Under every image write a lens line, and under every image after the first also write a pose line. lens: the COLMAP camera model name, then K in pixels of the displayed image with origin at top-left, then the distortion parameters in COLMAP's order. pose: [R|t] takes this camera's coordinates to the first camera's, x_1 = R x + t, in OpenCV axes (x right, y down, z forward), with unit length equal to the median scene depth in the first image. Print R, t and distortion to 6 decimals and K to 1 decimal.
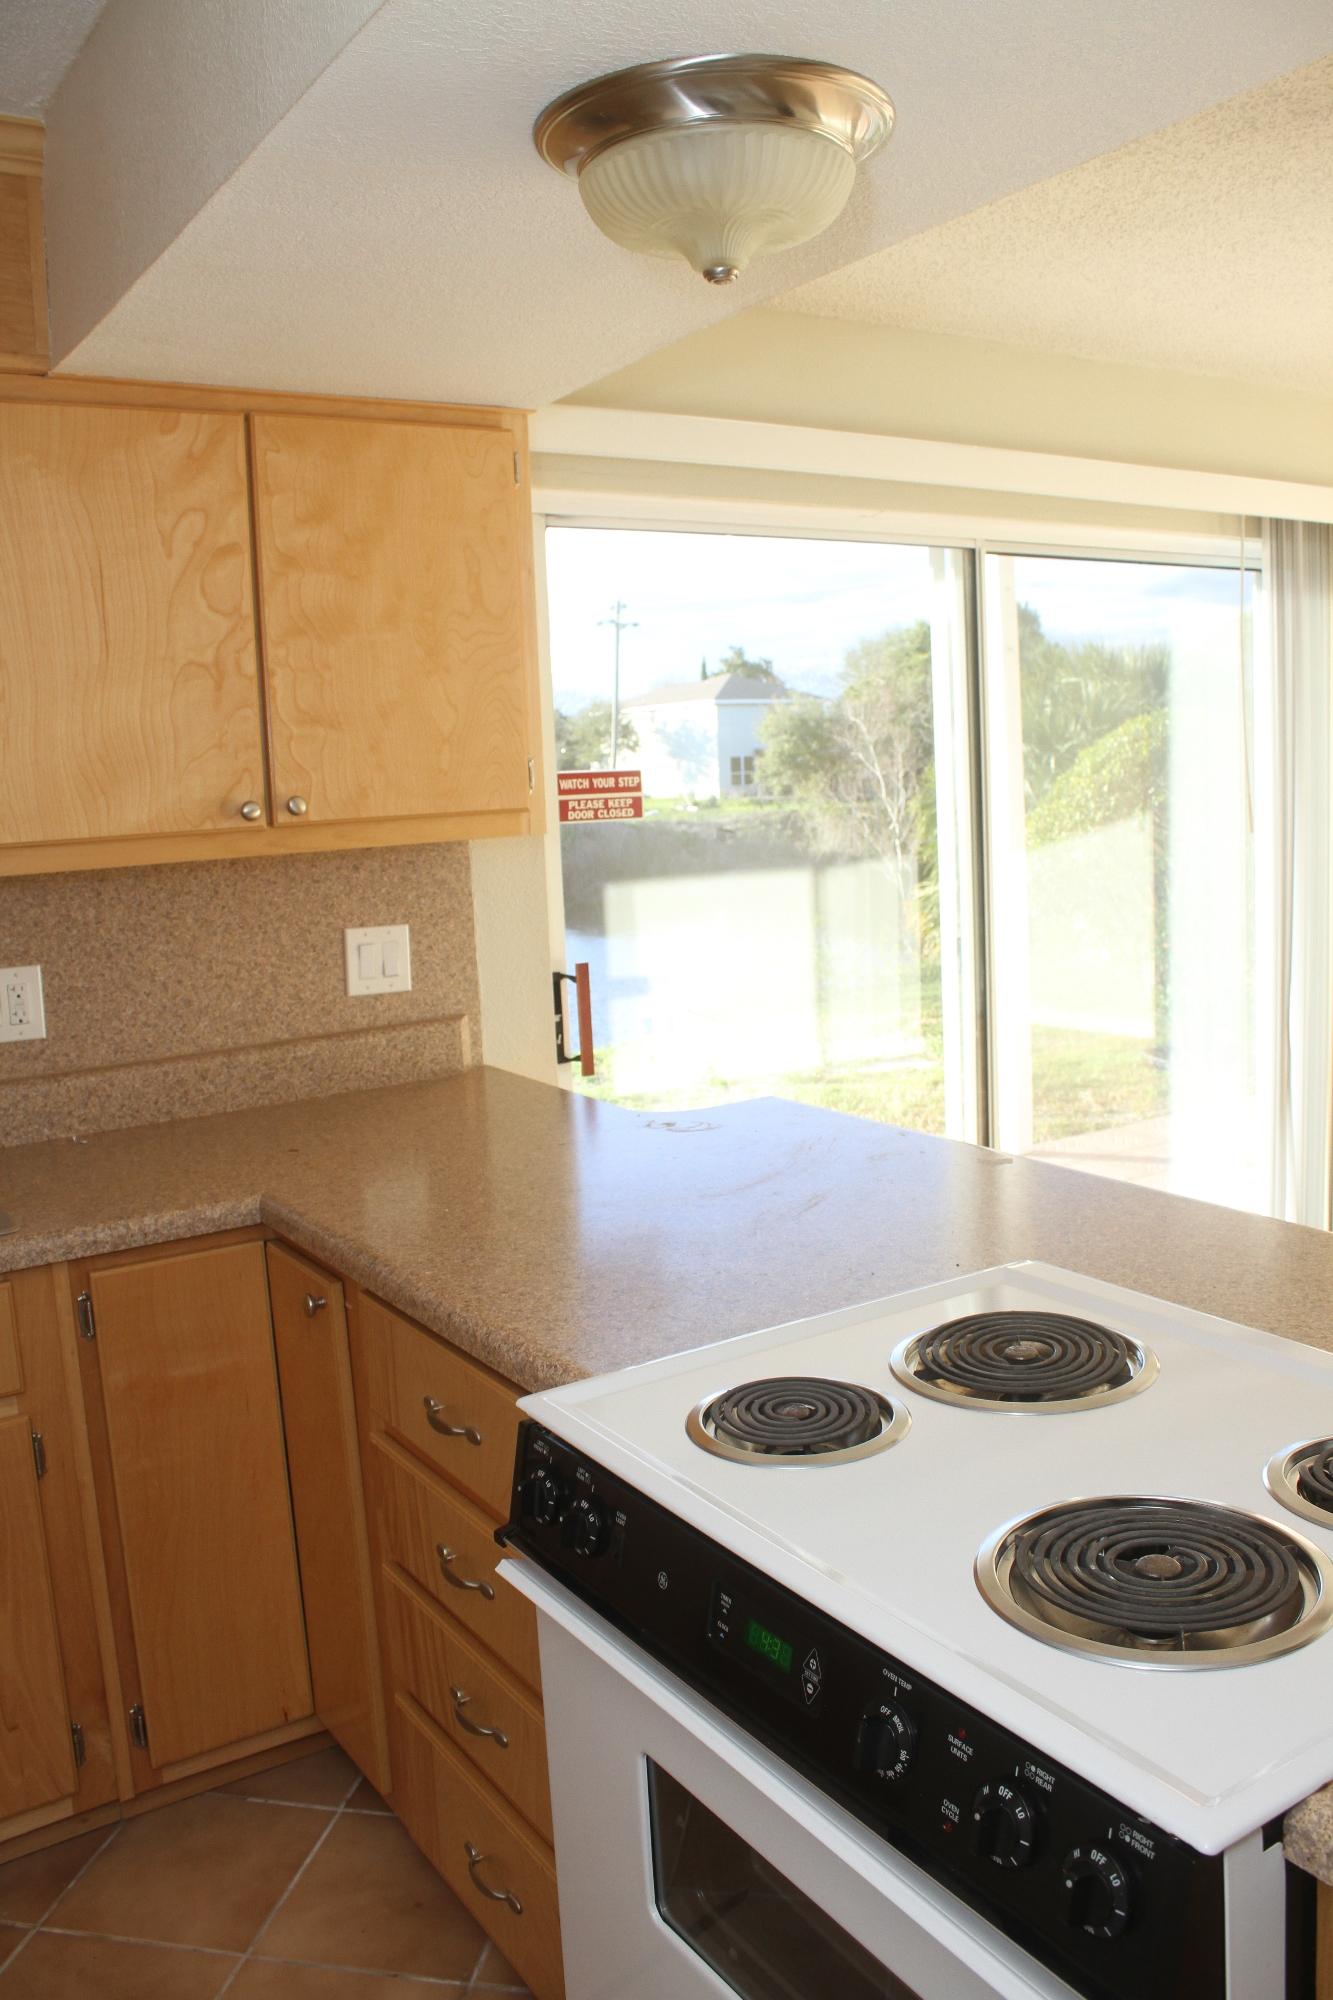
lens RADIAL K [[1665.8, 0, 680.0], [0, 1665.8, 975.3], [0, 0, 1]] dist [-0.173931, 0.149015]
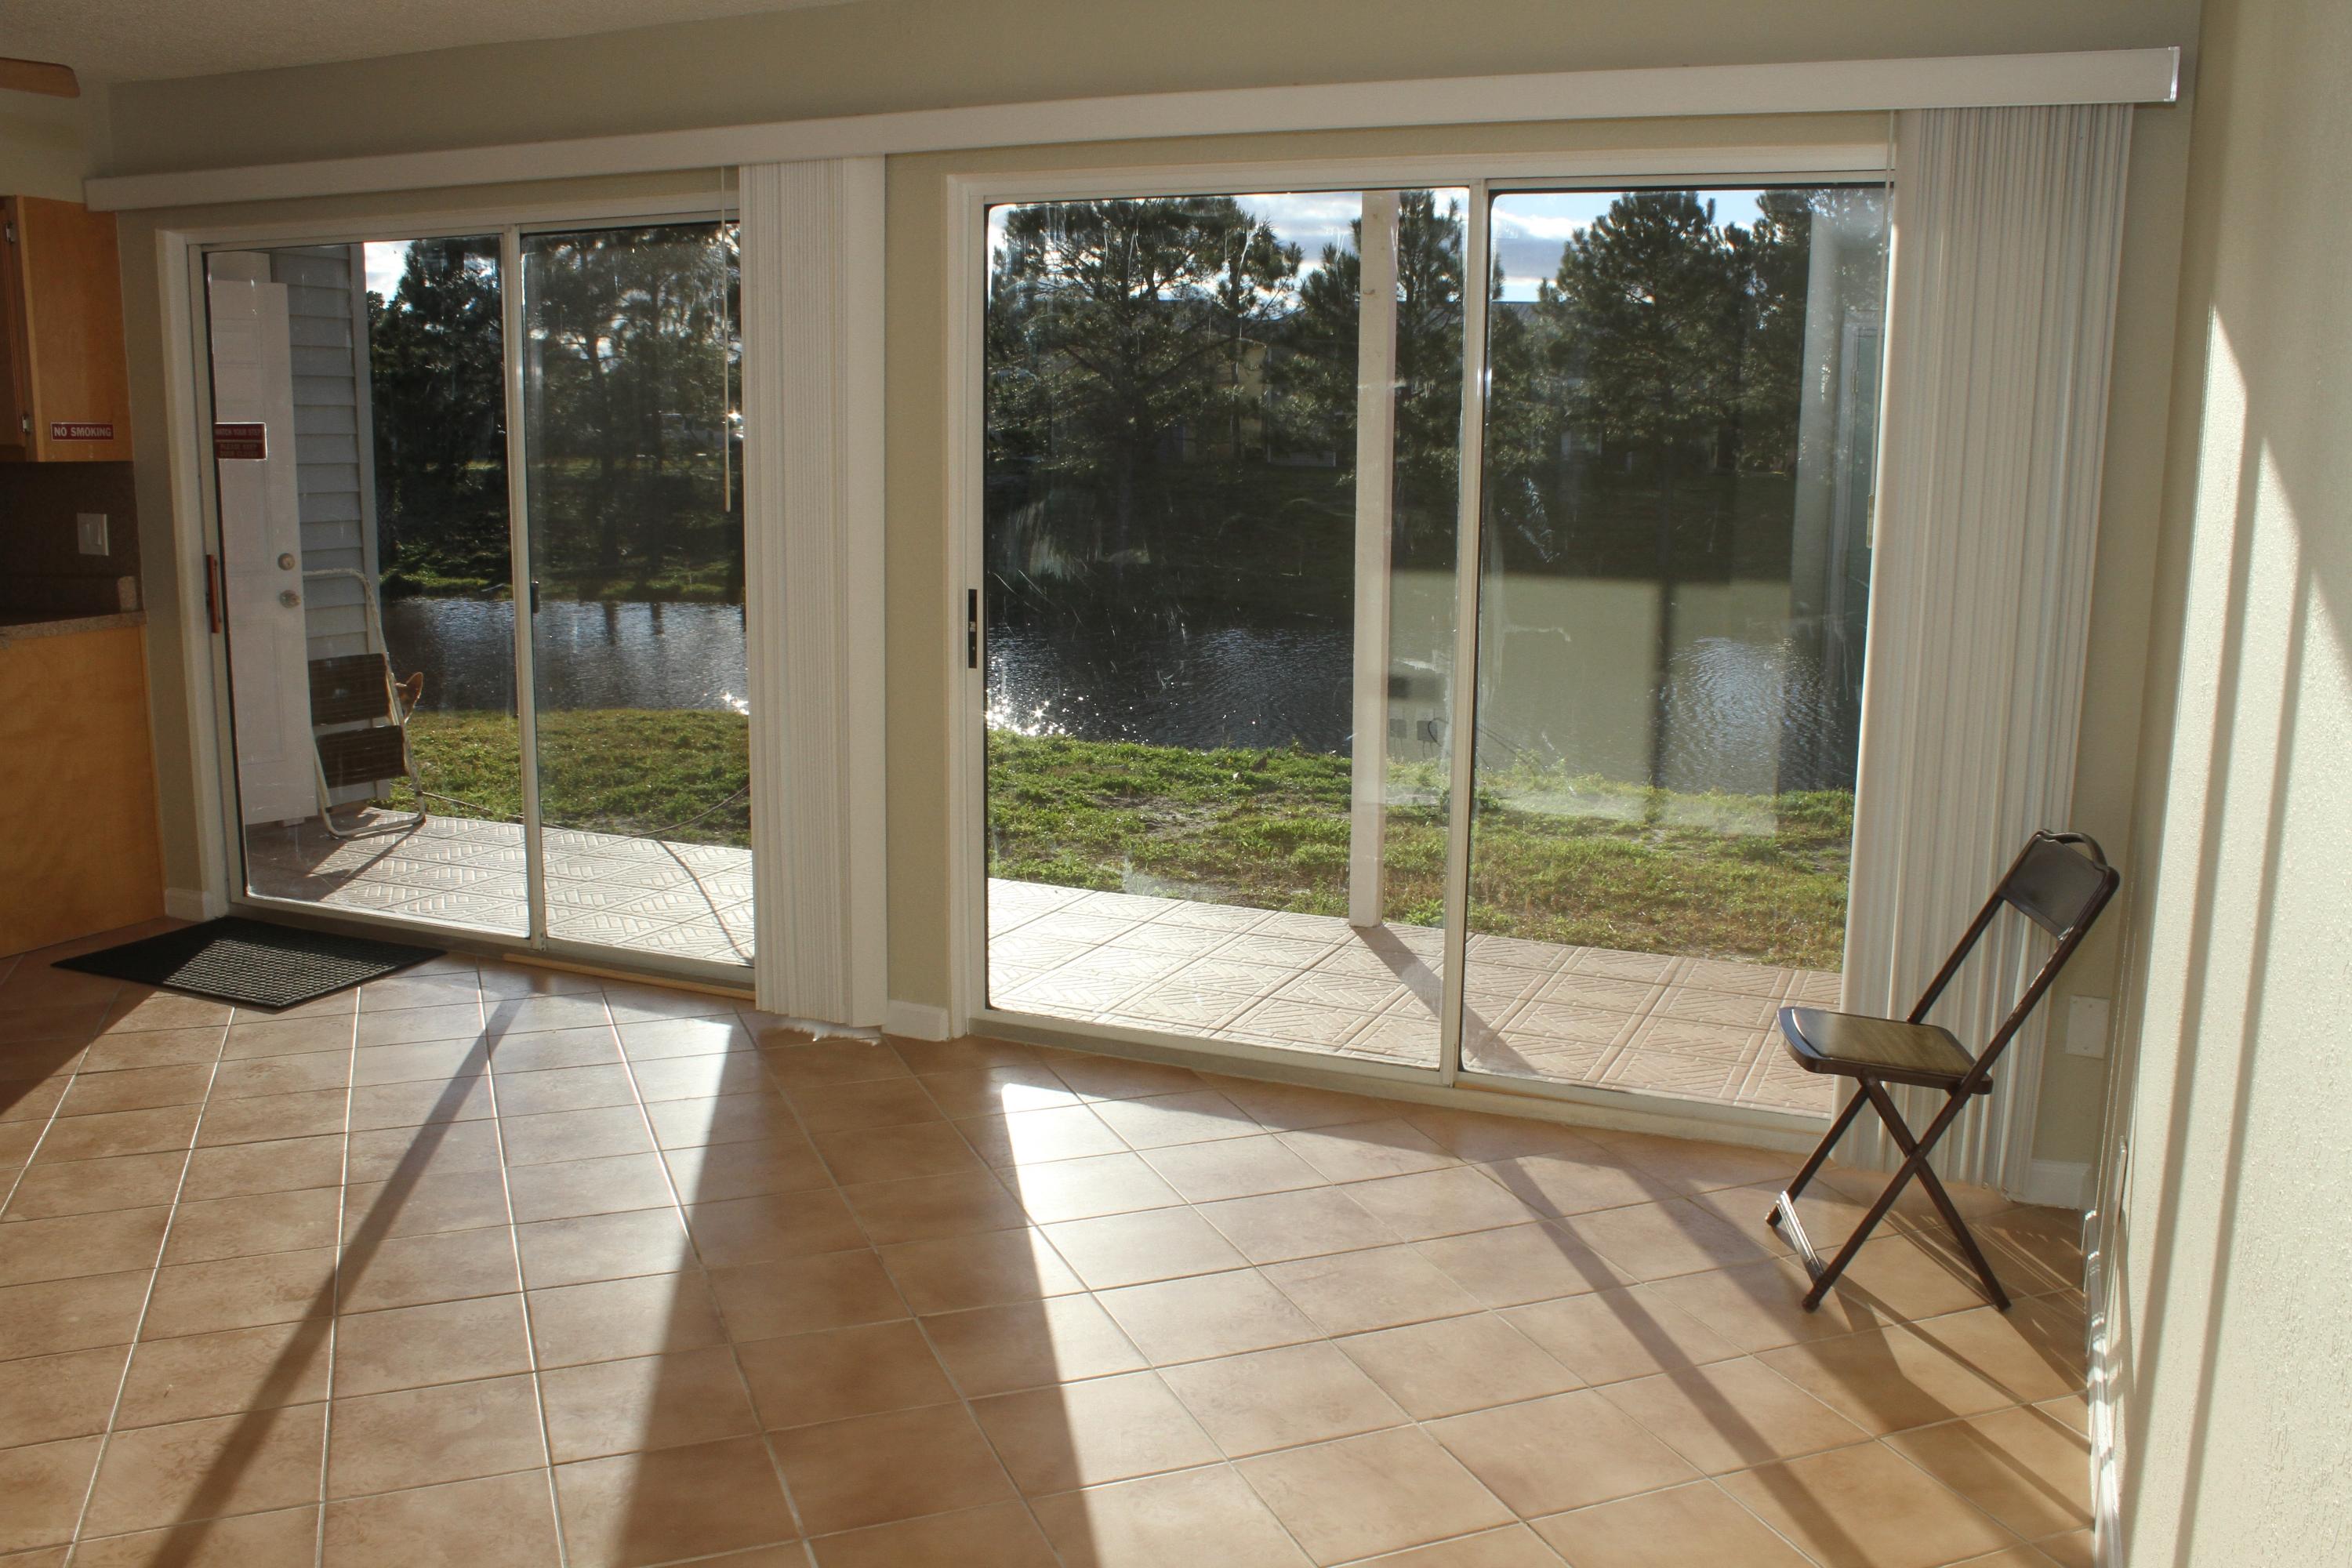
lens RADIAL K [[1968.3, 0, 1176.0], [0, 1968.3, 784.0], [0, 0, 1]] dist [-0.157192, 0.147418]
pose [[0.547565, 0.195737, -0.813547, 2.205255], [-0.138019, 0.980066, 0.142905, -0.203743], [0.825302, 0.034035, 0.563665, 0.931225]]
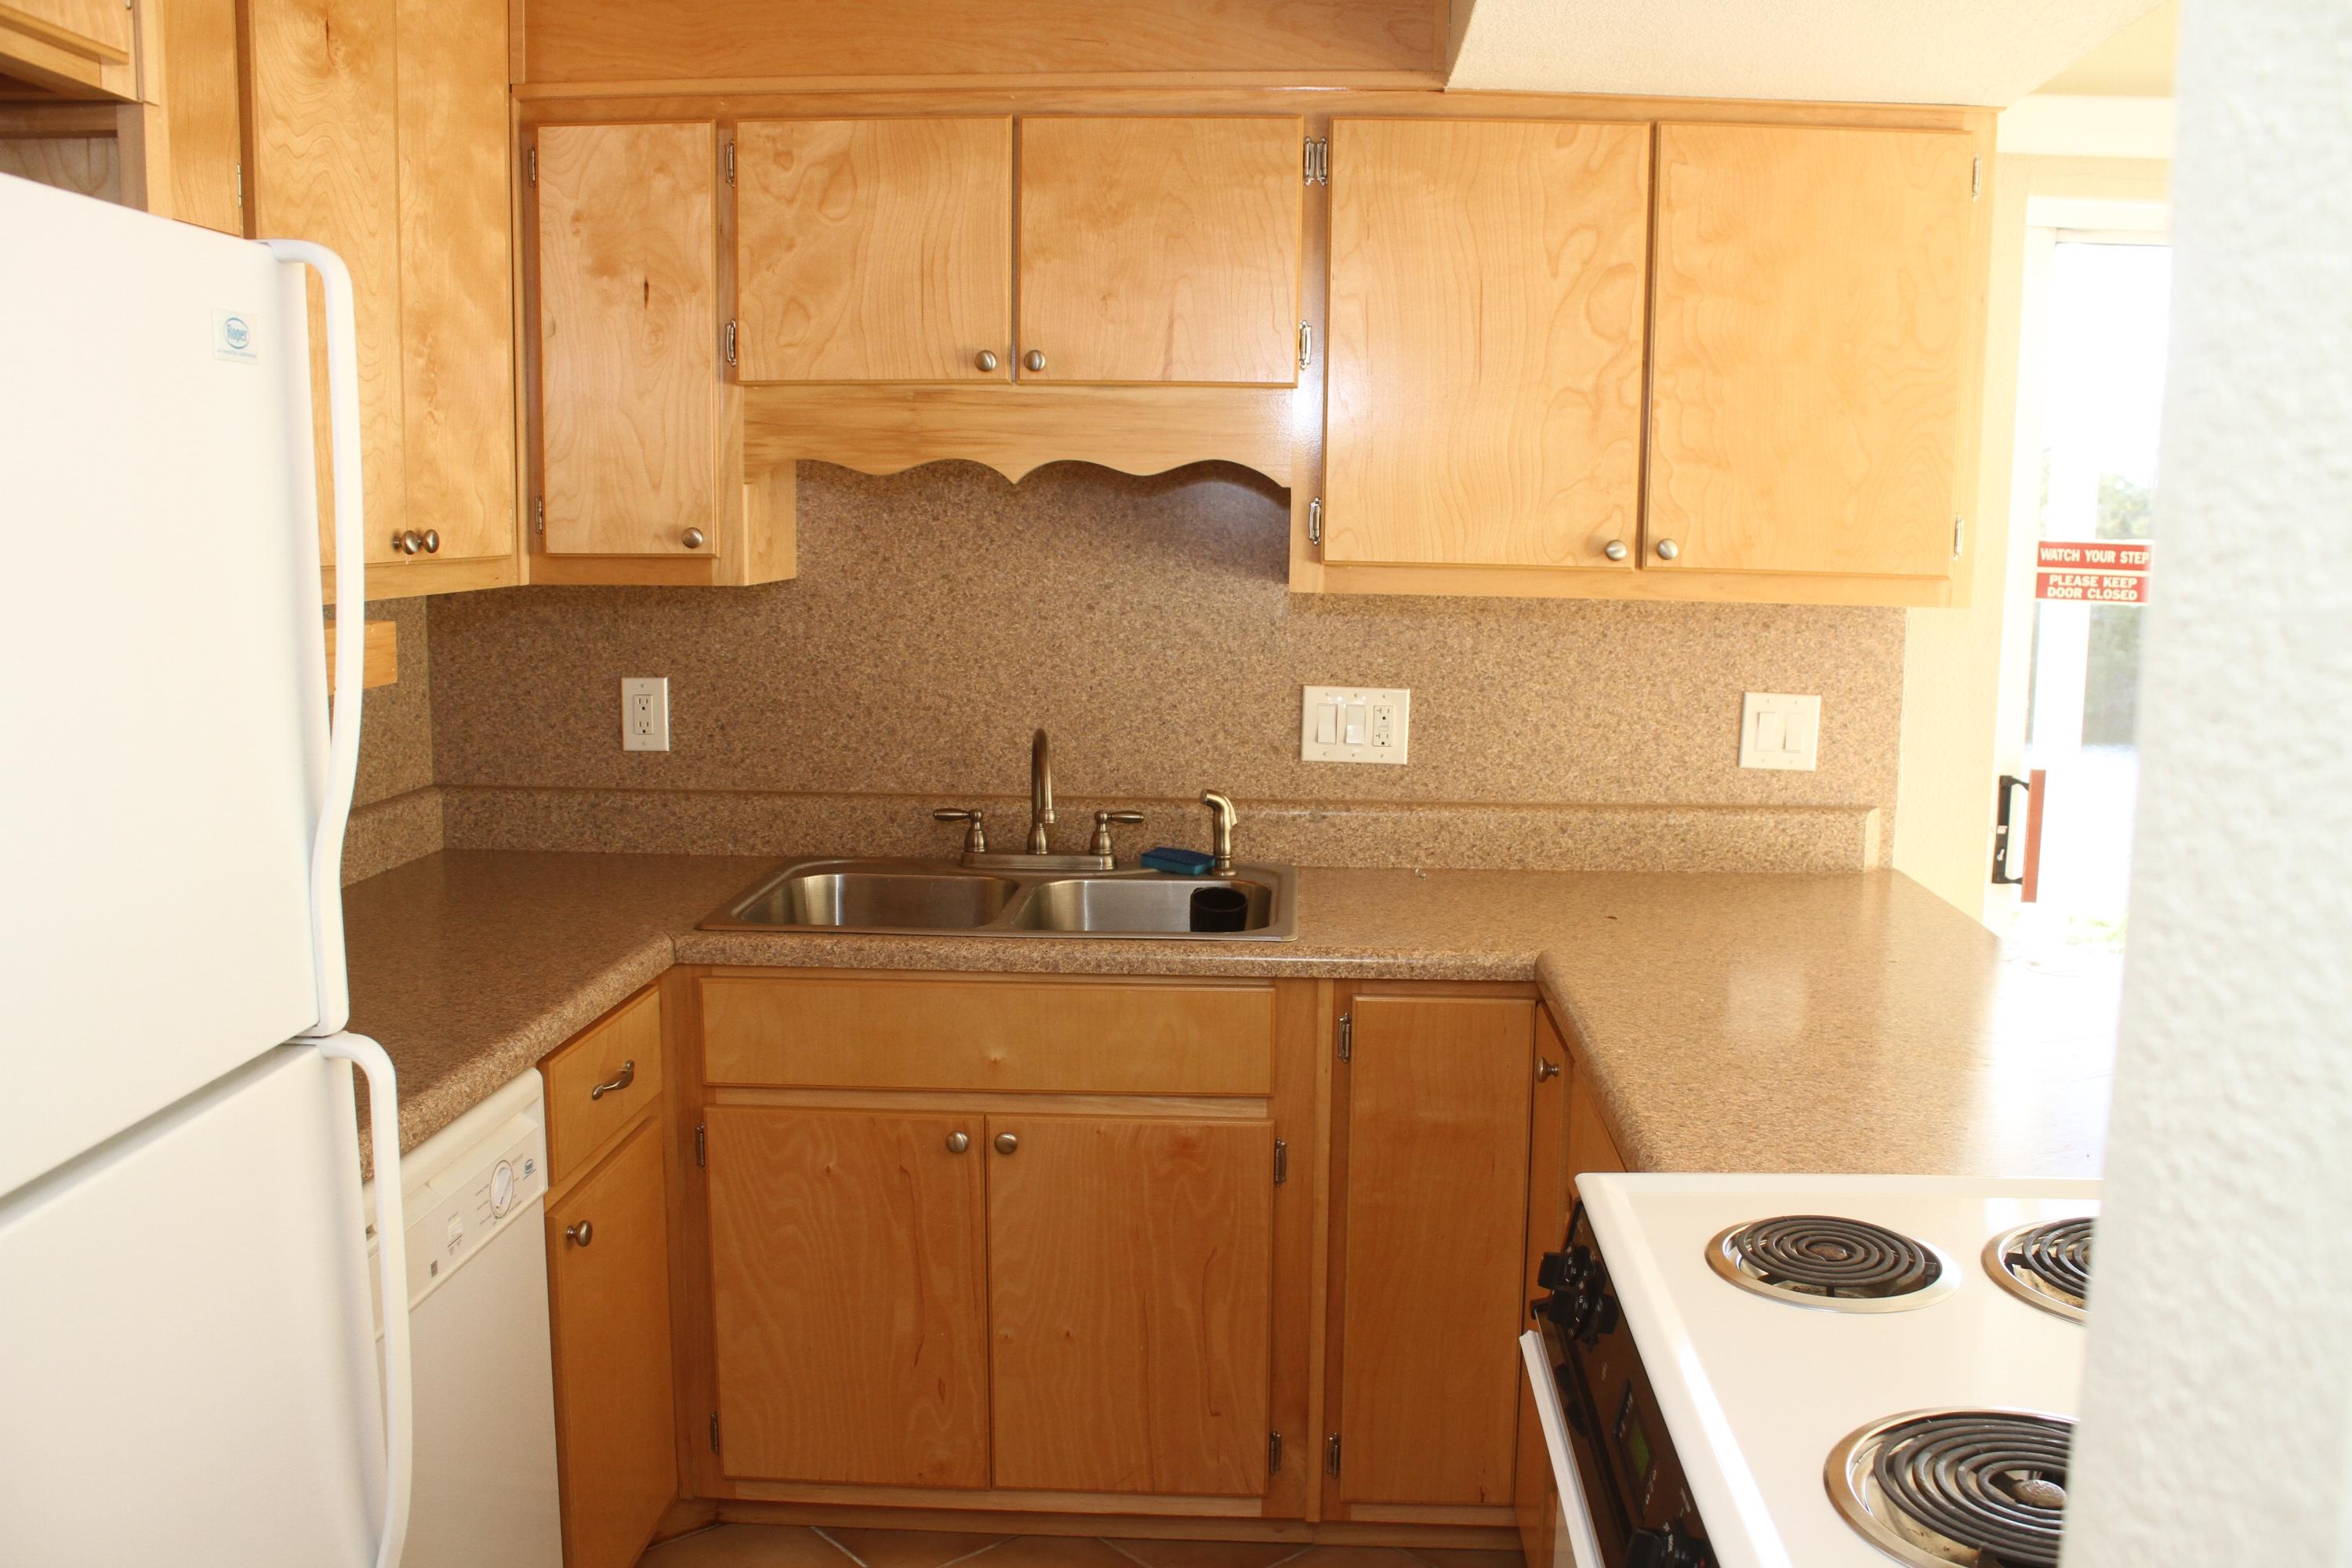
lens RADIAL K [[1959.0, 0, 1188.3], [0, 1959.0, 791.0], [0, 0, 1]] dist [-0.173931, 0.149015]
pose [[0.806864, 0.140396, -0.573812, 0.179010], [-0.126680, 0.989873, 0.064065, -0.004165], [0.576995, 0.020999, 0.816478, -0.032875]]
